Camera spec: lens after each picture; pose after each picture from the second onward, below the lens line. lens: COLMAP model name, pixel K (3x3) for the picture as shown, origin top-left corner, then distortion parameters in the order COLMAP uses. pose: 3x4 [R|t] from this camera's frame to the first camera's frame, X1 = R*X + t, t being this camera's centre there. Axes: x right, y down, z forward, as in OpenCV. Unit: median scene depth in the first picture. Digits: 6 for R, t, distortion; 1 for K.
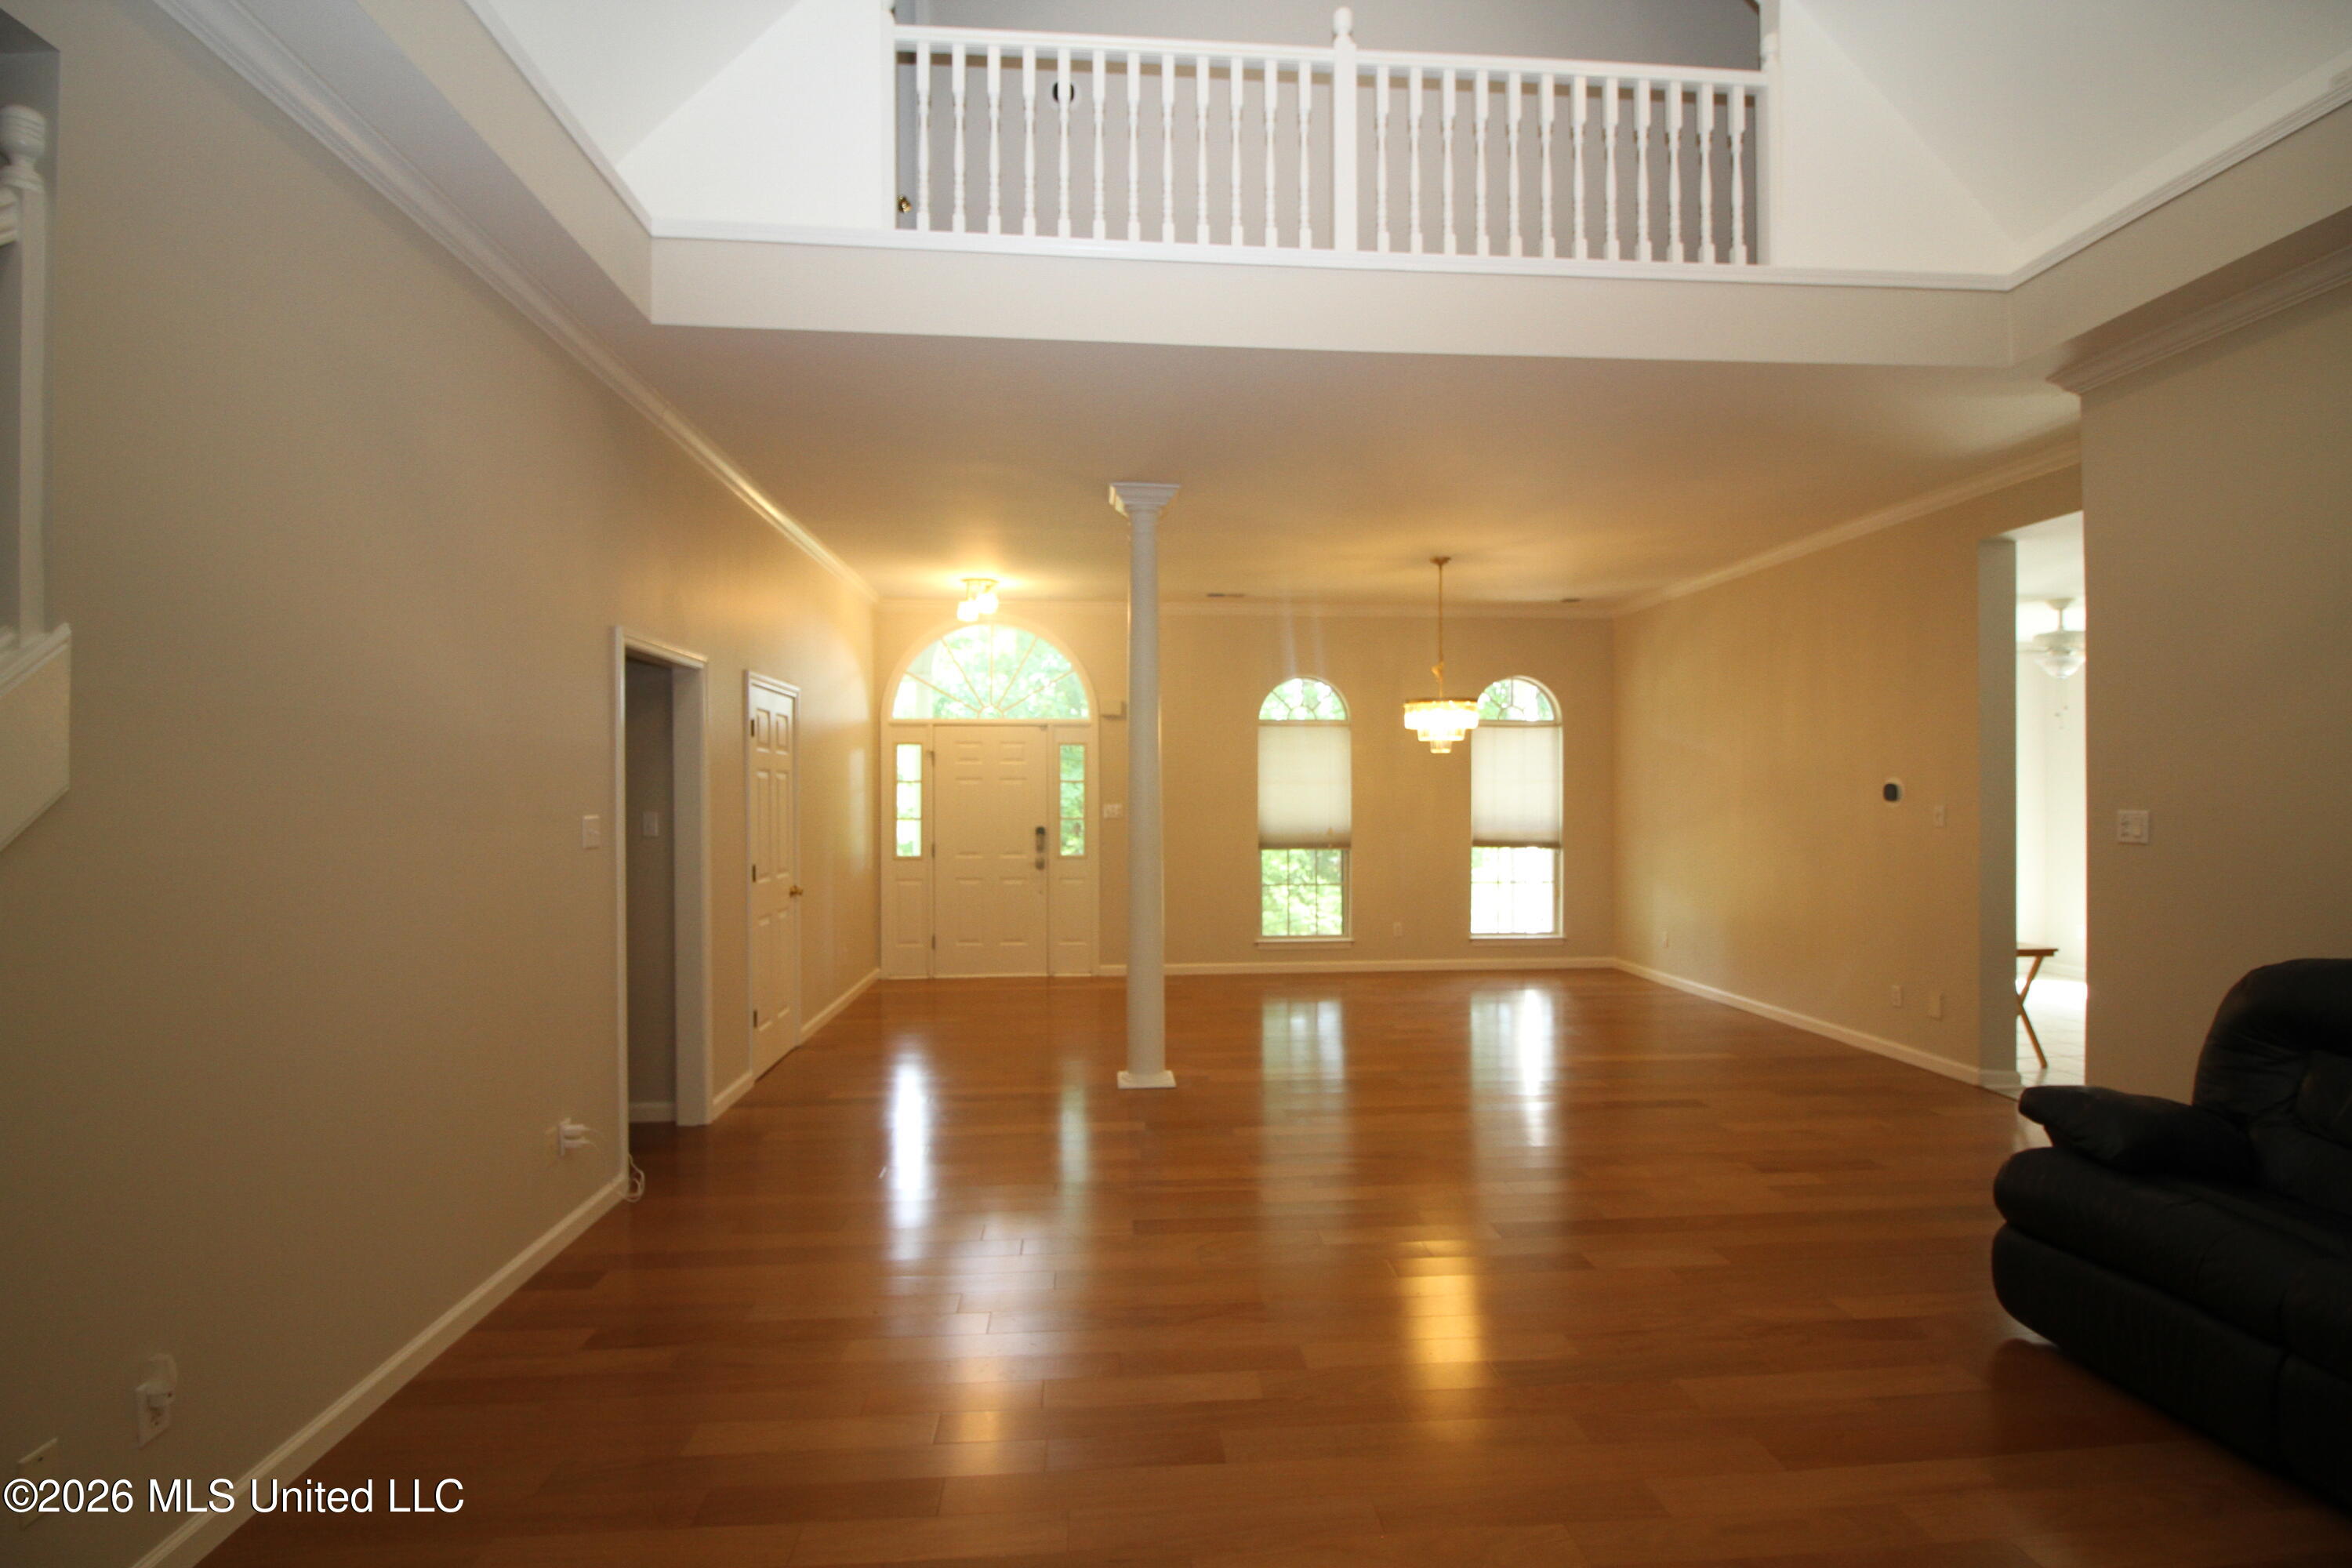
lens RADIAL K [[1090.8, 0, 1175.9], [0, 1090.8, 790.5], [0, 0, 1]] dist [-0.003243, -0.010599]
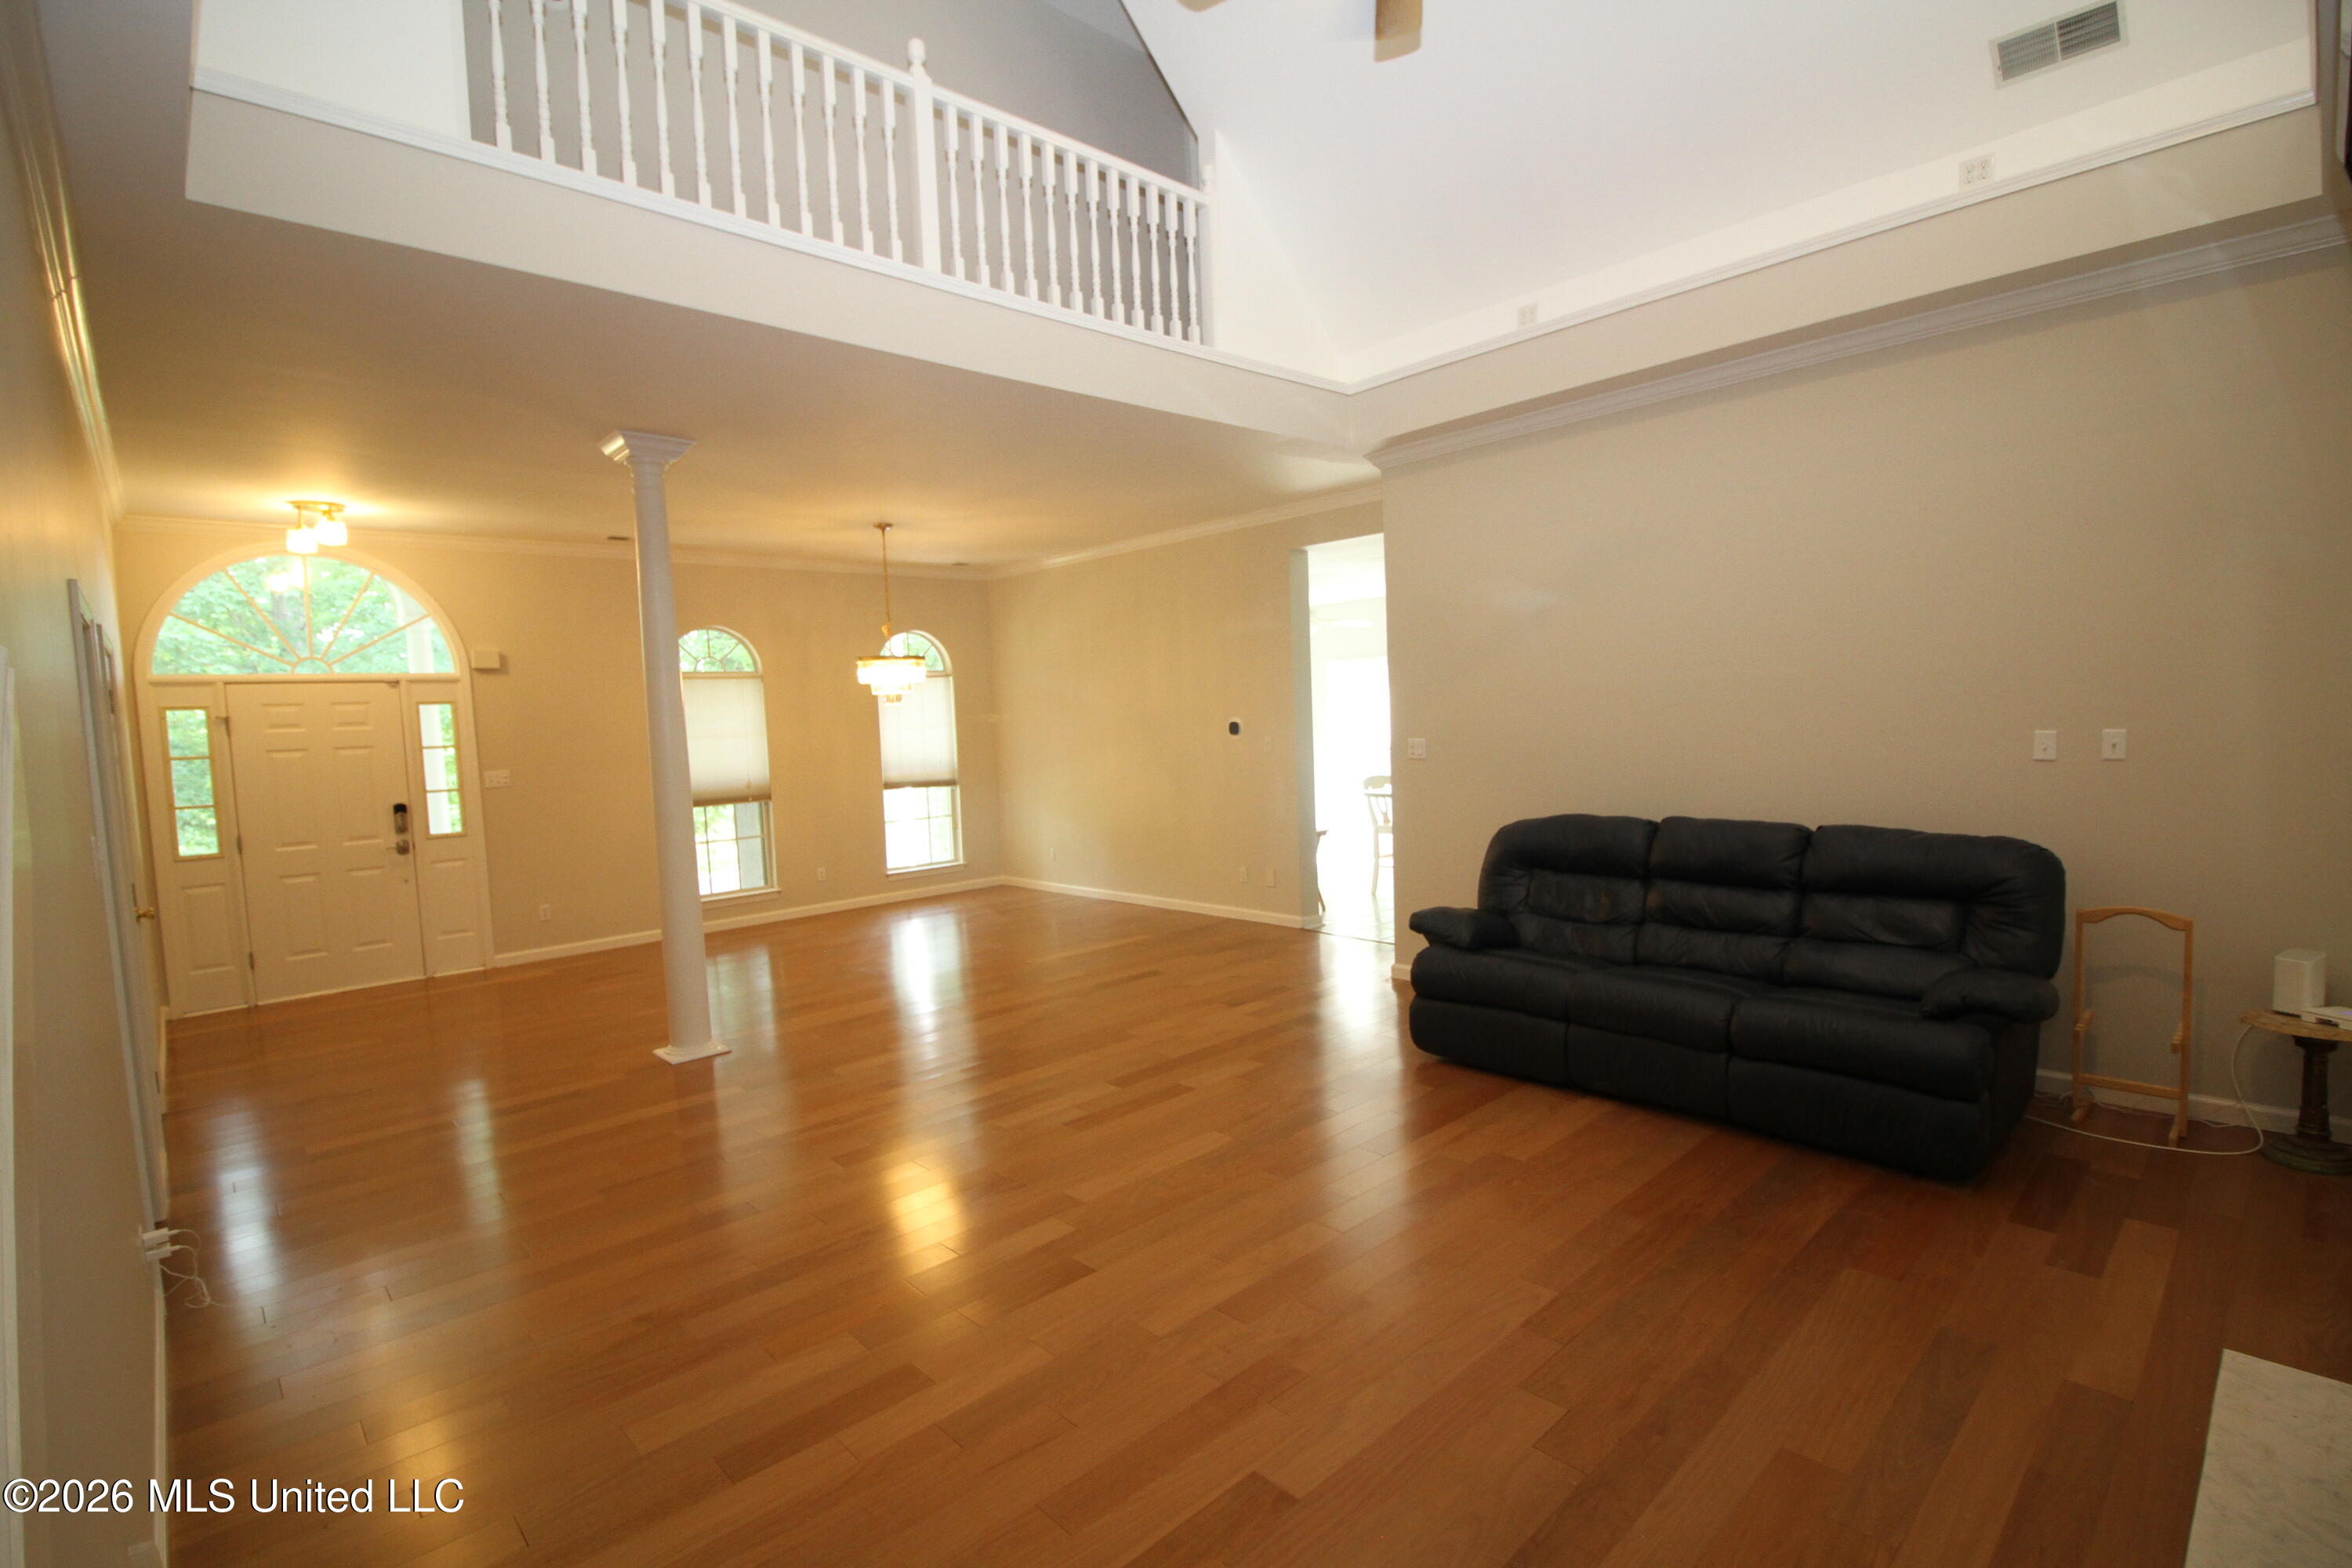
lens RADIAL K [[1090.8, 0, 1178.0], [0, 1090.8, 786.9], [0, 0, 1]] dist [-0.003243, -0.010599]
pose [[0.781426, -0.072126, 0.619816, -0.197538], [0.036949, 0.996903, 0.069424, -0.017463], [-0.622903, -0.031348, 0.781671, -0.024671]]
